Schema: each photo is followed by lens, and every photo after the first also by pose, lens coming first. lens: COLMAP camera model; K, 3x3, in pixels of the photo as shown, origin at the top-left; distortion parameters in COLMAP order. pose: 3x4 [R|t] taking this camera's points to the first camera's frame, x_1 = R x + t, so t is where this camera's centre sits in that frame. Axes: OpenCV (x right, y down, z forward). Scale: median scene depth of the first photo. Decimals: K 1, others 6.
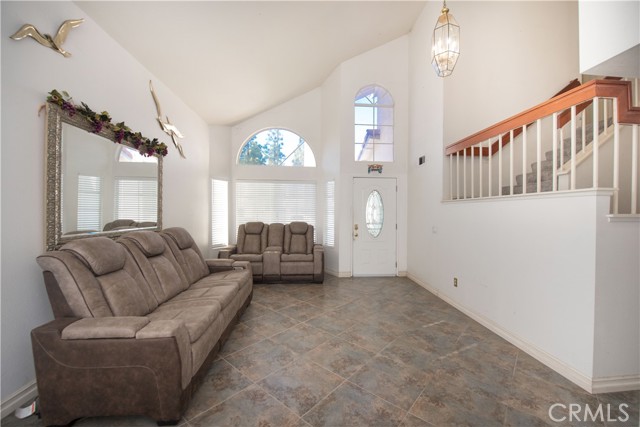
lens RADIAL K [[255.6, 0, 322.3], [0, 255.6, 213.0], [0, 0, 1]] dist [-0.000846, -0.006416]
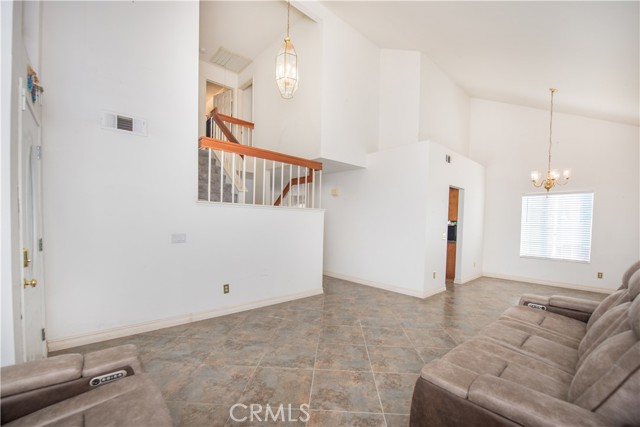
lens RADIAL K [[267.3, 0, 319.6], [0, 267.3, 226.6], [0, 0, 1]] dist [-0.000551, -0.007066]
pose [[-0.612962, -0.036602, 0.789264, -0.598831], [-0.024905, 0.999325, 0.027002, 0.000230], [-0.789720, -0.003106, -0.613460, 1.672653]]
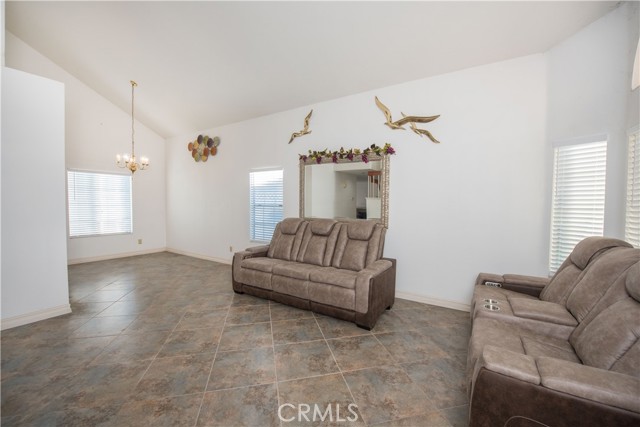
lens RADIAL K [[256.8, 0, 324.4], [0, 256.8, 216.0], [0, 0, 1]] dist [-0.022656, -0.000235]
pose [[-0.575777, 0.024034, -0.817253, 0.490398], [-0.016953, 0.999002, 0.041323, -0.006816], [0.817431, 0.037648, -0.574795, 1.653463]]
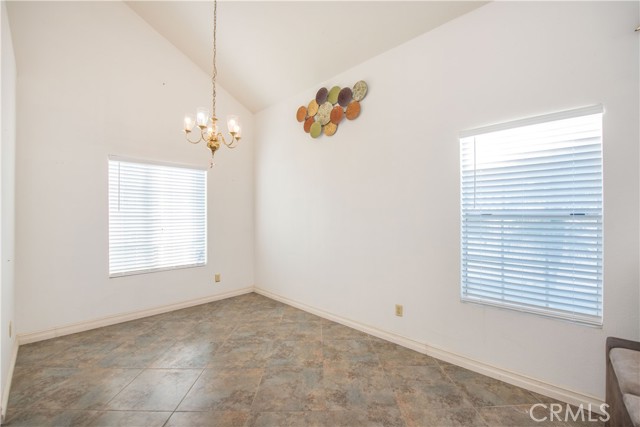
lens RADIAL K [[269.3, 0, 312.3], [0, 269.3, 214.9], [0, 0, 1]] dist [0.023285, -0.007445]
pose [[-0.752966, -0.006746, -0.658025, 0.181327], [-0.003255, 0.999973, -0.006527, 0.005956], [0.658052, -0.002773, -0.752968, 0.499545]]
